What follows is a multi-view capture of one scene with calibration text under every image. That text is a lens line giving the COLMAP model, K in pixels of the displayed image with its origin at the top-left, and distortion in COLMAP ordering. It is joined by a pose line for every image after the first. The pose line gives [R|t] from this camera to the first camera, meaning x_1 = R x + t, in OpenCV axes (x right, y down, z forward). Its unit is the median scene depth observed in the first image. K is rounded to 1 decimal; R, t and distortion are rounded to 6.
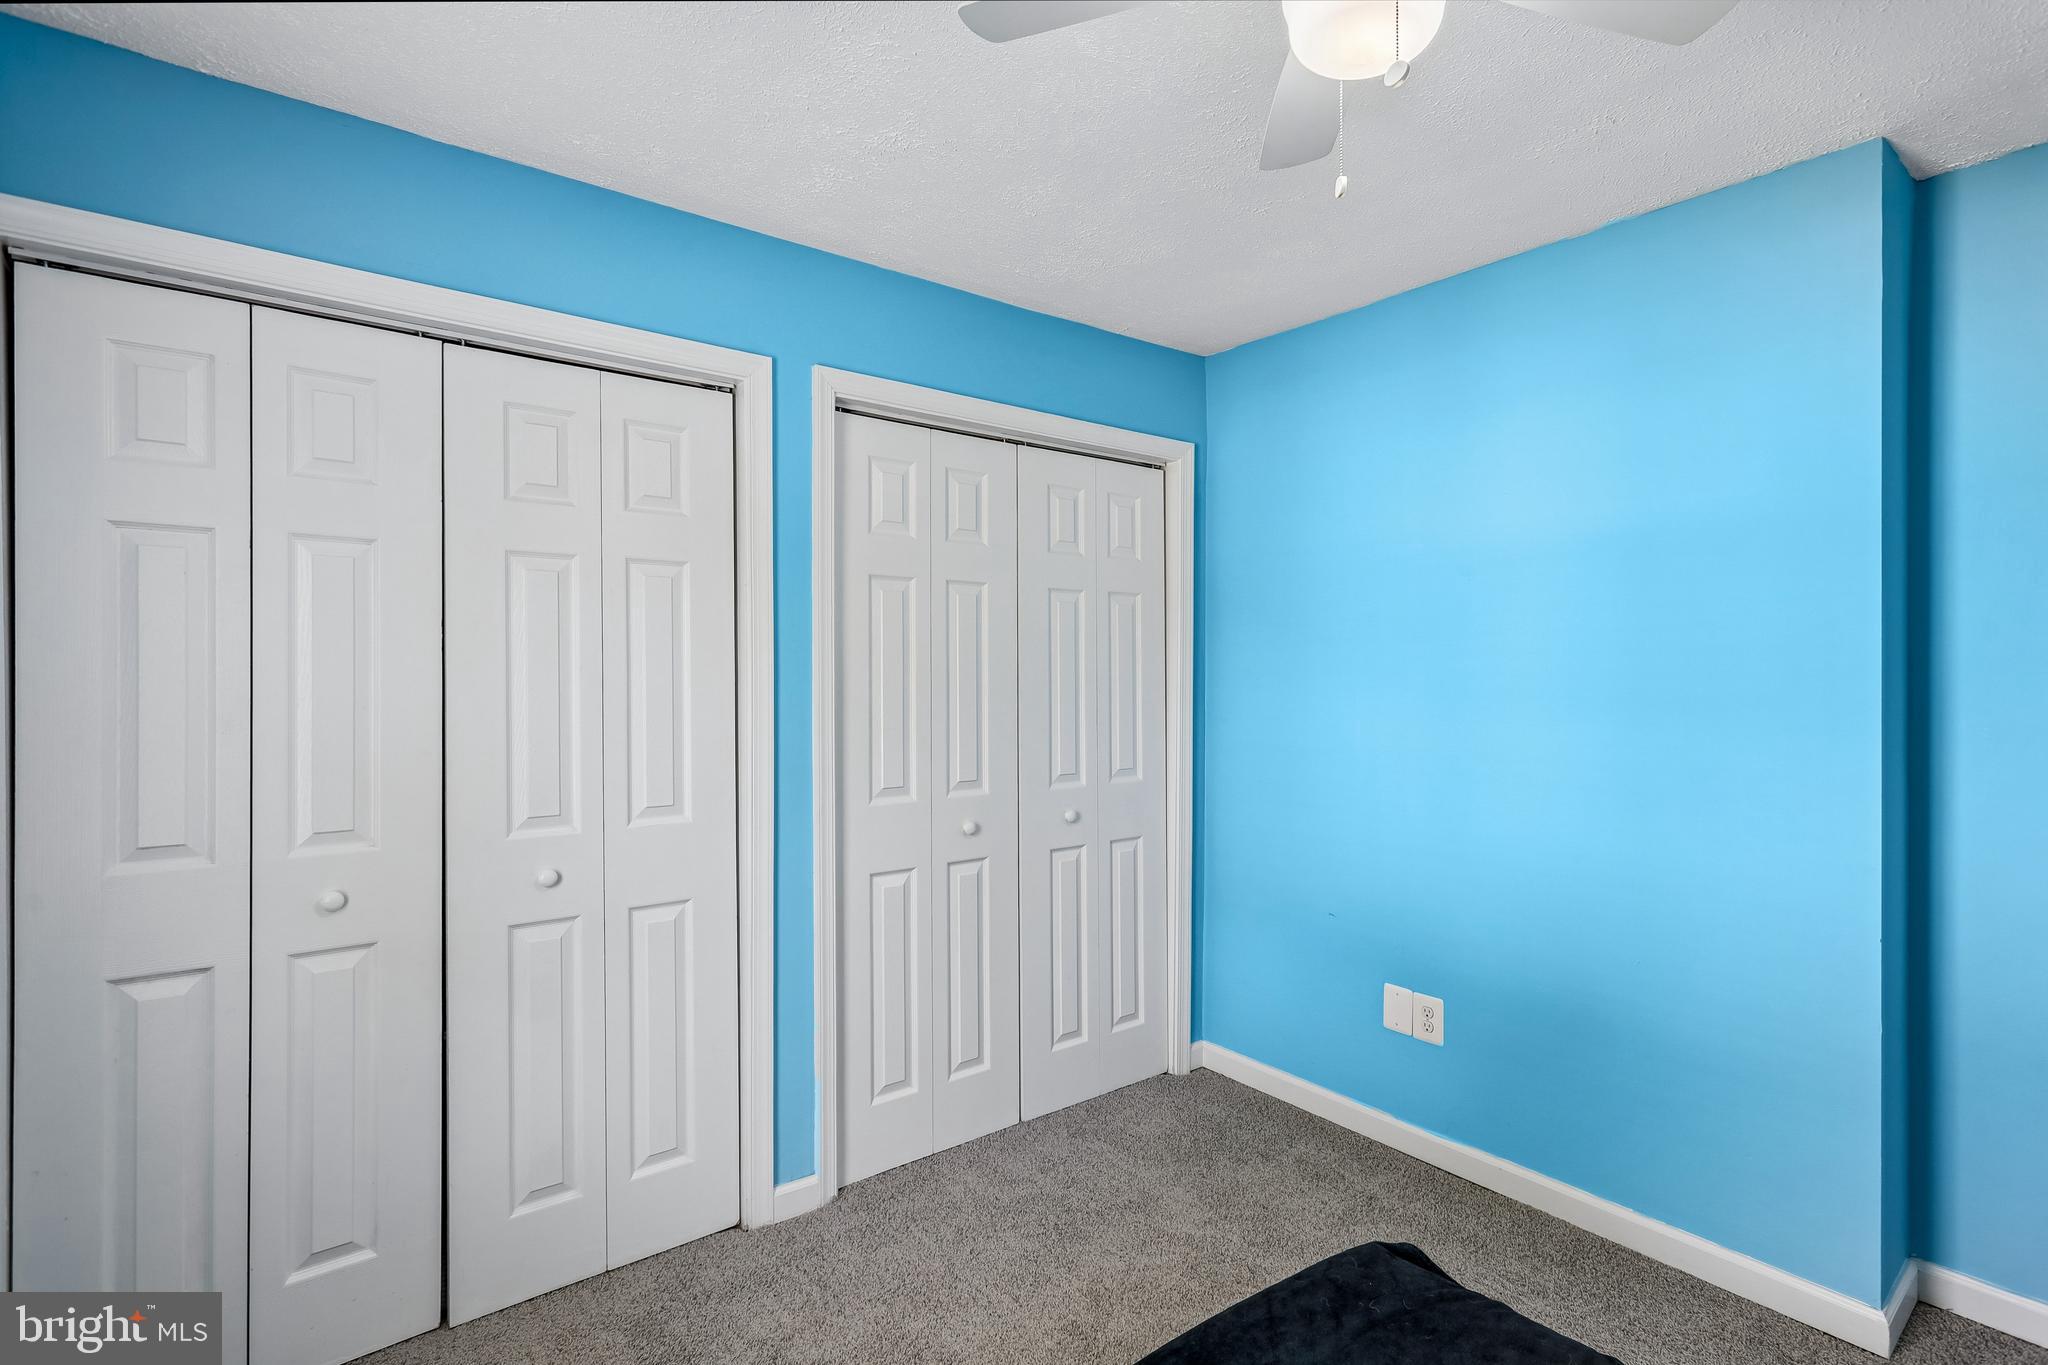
lens RADIAL K [[994.0, 0, 1078.6], [0, 994.0, 678.6], [0, 0, 1]] dist [-0.000081, -0.000329]
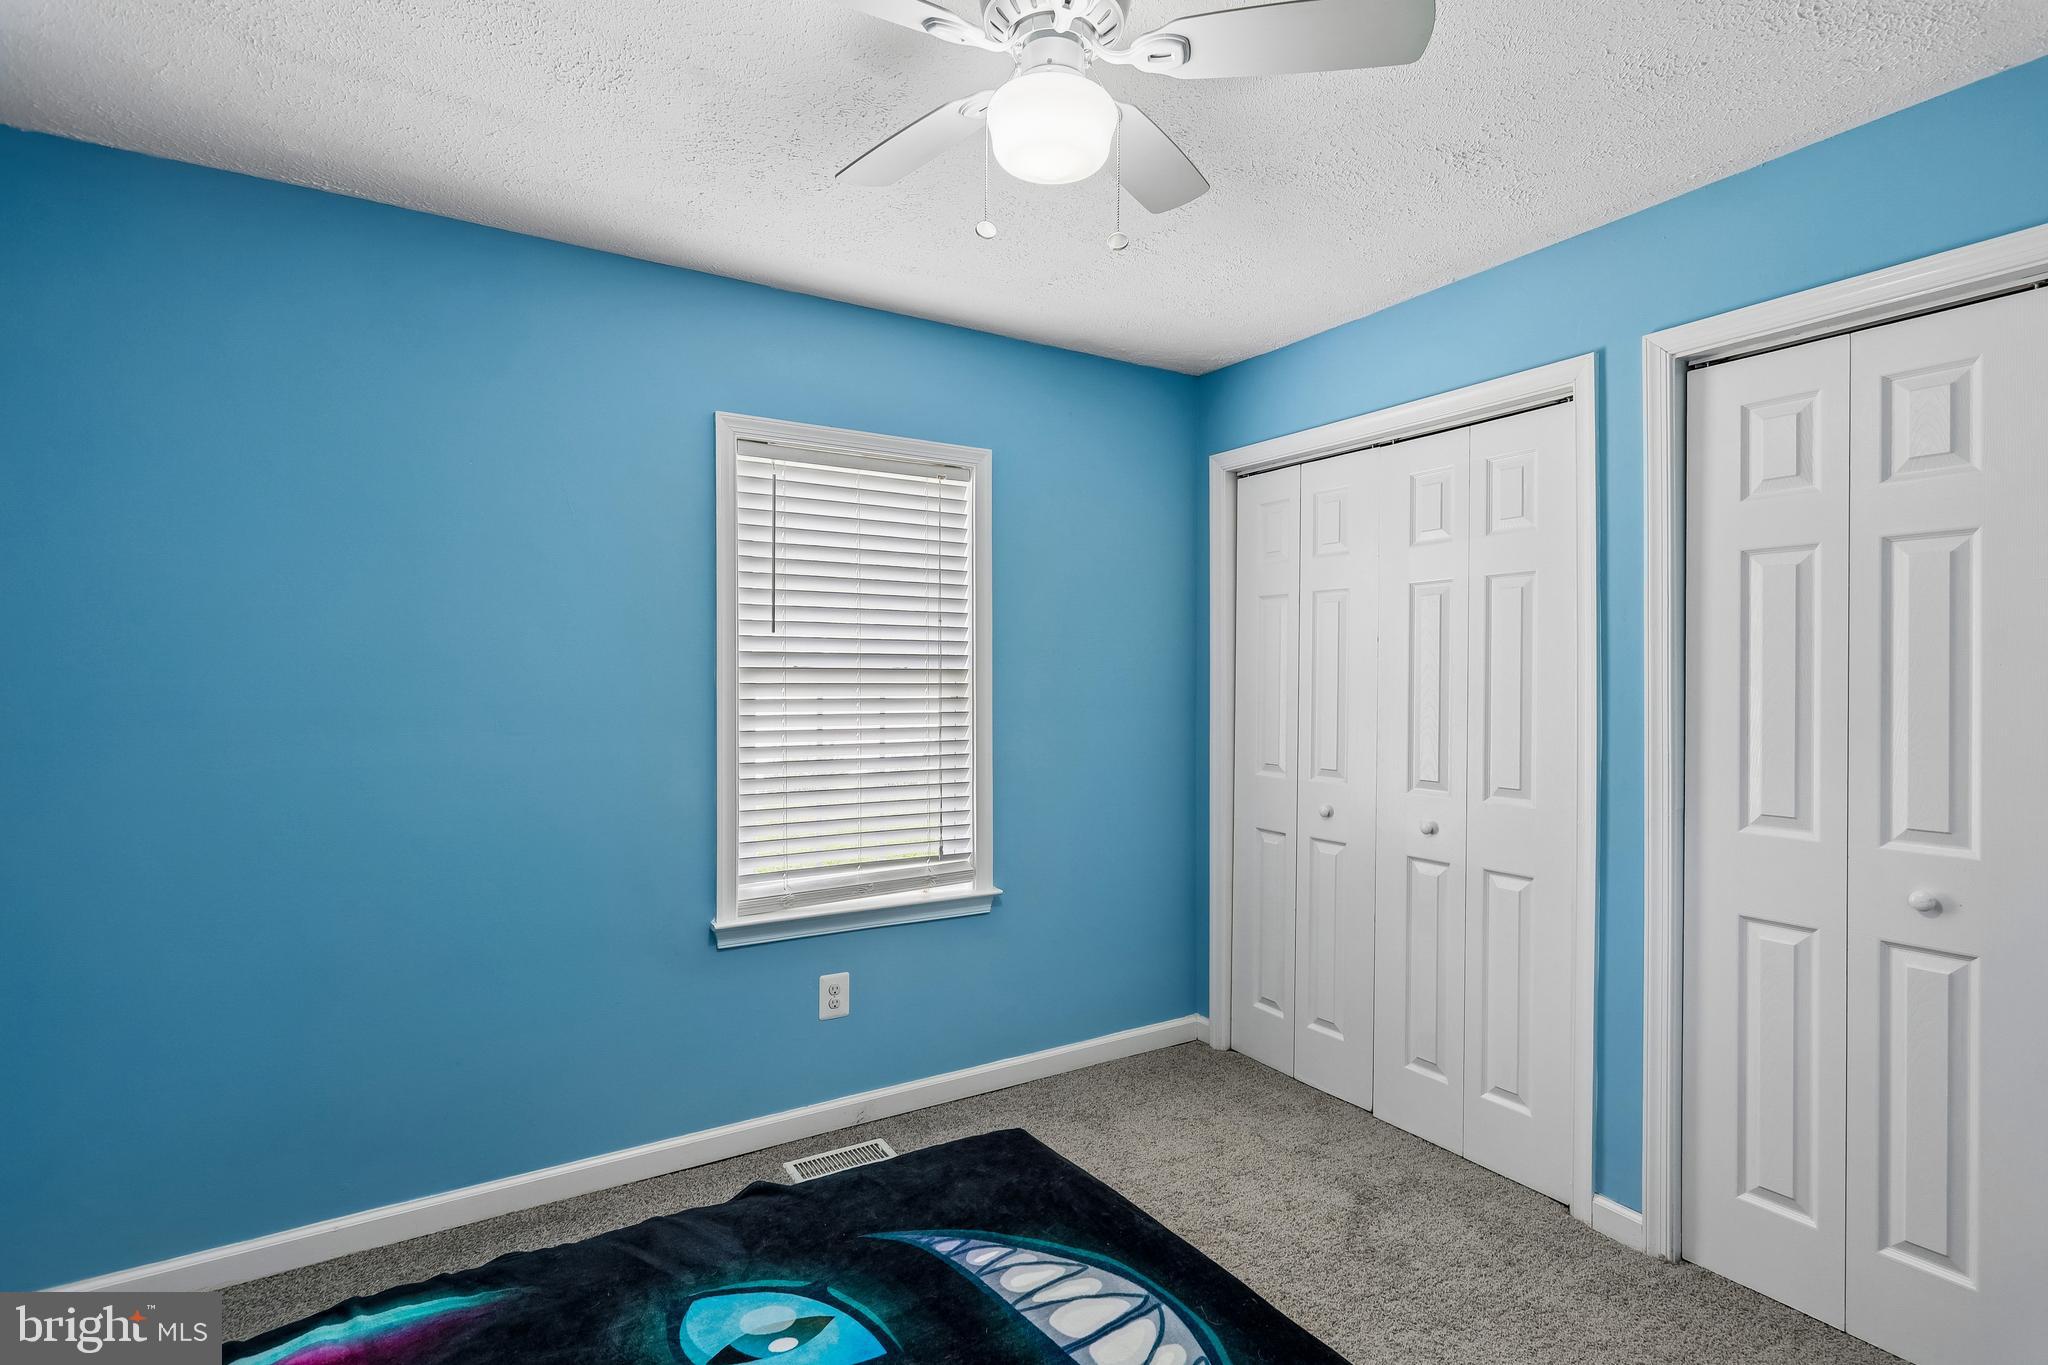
lens RADIAL K [[994.0, 0, 1078.6], [0, 994.0, 678.6], [0, 0, 1]] dist [-0.000081, -0.000329]
pose [[-0.106166, 0.005124, -0.994335, 0.664859], [-0.000370, 0.999986, 0.005193, -0.003180], [0.994348, 0.000919, -0.106163, 0.545408]]
